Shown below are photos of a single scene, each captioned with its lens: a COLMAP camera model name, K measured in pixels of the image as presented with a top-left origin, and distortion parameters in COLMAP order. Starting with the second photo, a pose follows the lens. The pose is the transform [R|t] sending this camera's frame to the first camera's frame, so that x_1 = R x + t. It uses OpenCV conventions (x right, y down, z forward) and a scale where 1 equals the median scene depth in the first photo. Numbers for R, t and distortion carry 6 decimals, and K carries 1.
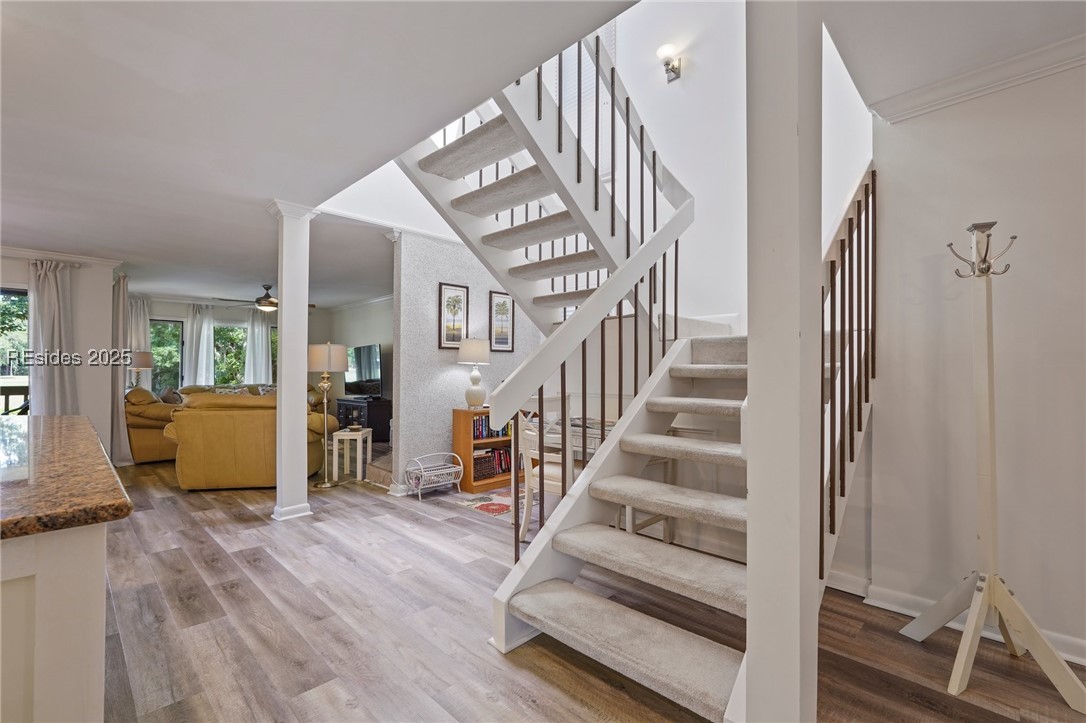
lens RADIAL K [[493.6, 0, 534.1], [0, 493.6, 369.0], [0, 0, 1]] dist [0.002649, 0.002952]
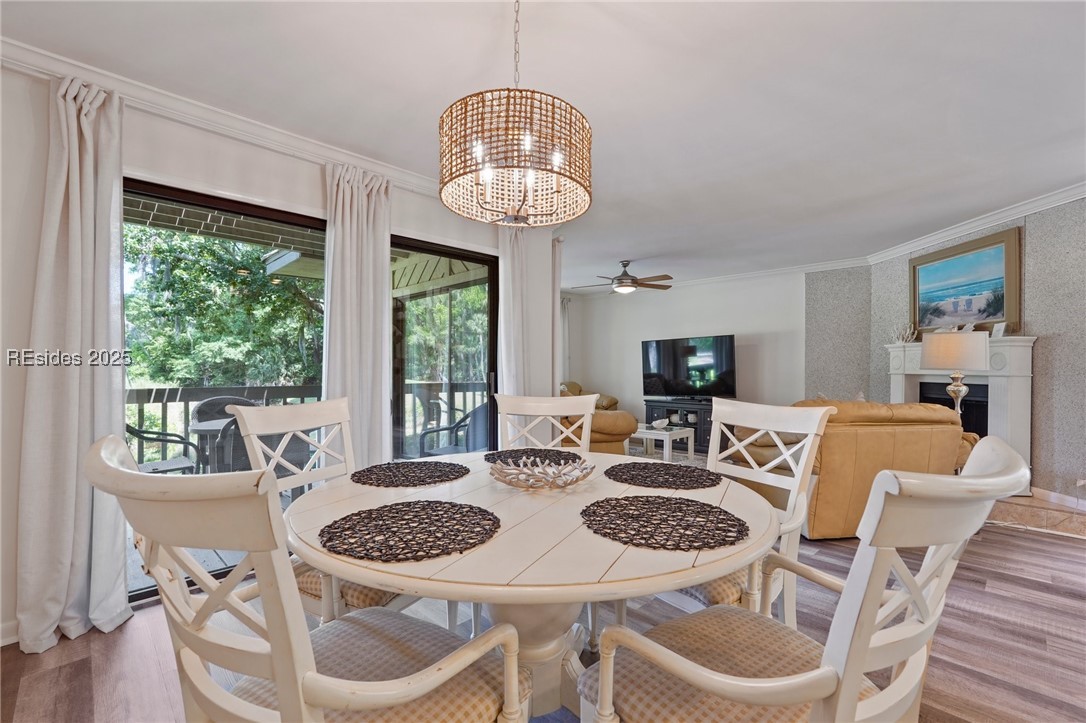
lens RADIAL K [[493.6, 0, 544.7], [0, 493.6, 370.4], [0, 0, 1]] dist [0.002649, 0.002952]
pose [[0.999987, 0.000739, 0.005074, -0.578649], [-0.000792, 0.999946, 0.010318, 0.000092], [-0.005067, -0.010322, 0.999934, 0.166710]]
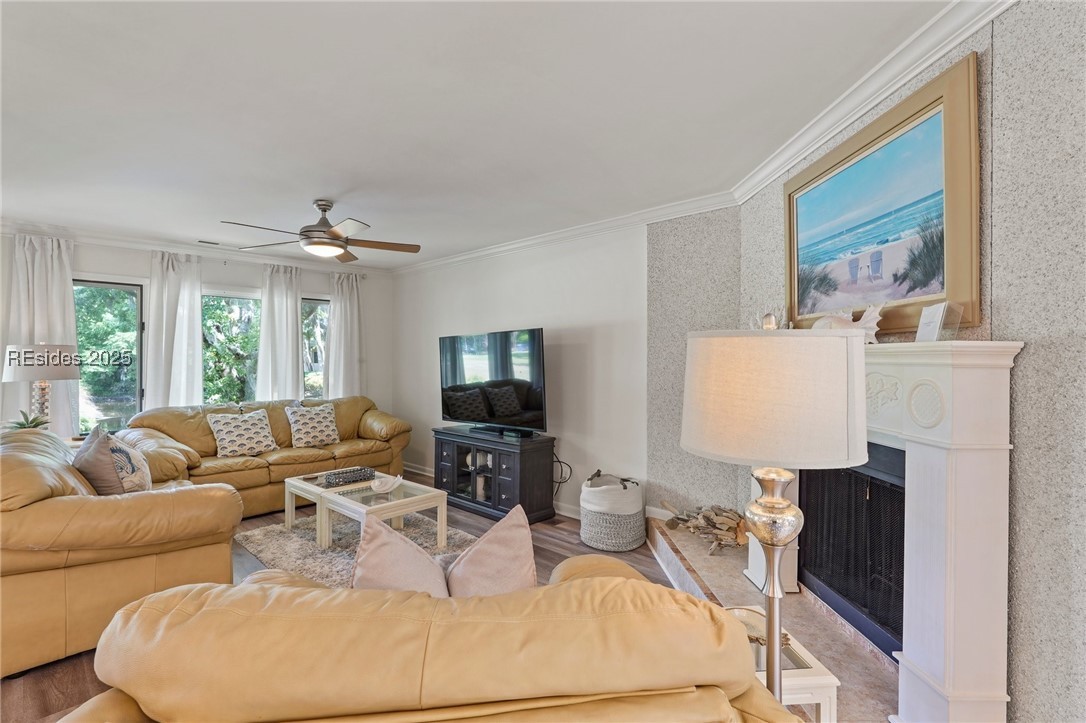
lens RADIAL K [[515.9, 0, 537.1], [0, 515.9, 360.0], [0, 0, 1]] dist [0.003018, 0.000407]
pose [[0.999717, -0.002843, 0.023607, -0.302863], [0.002595, 0.999941, 0.010529, -0.021748], [-0.023635, -0.010464, 0.999666, 0.439552]]
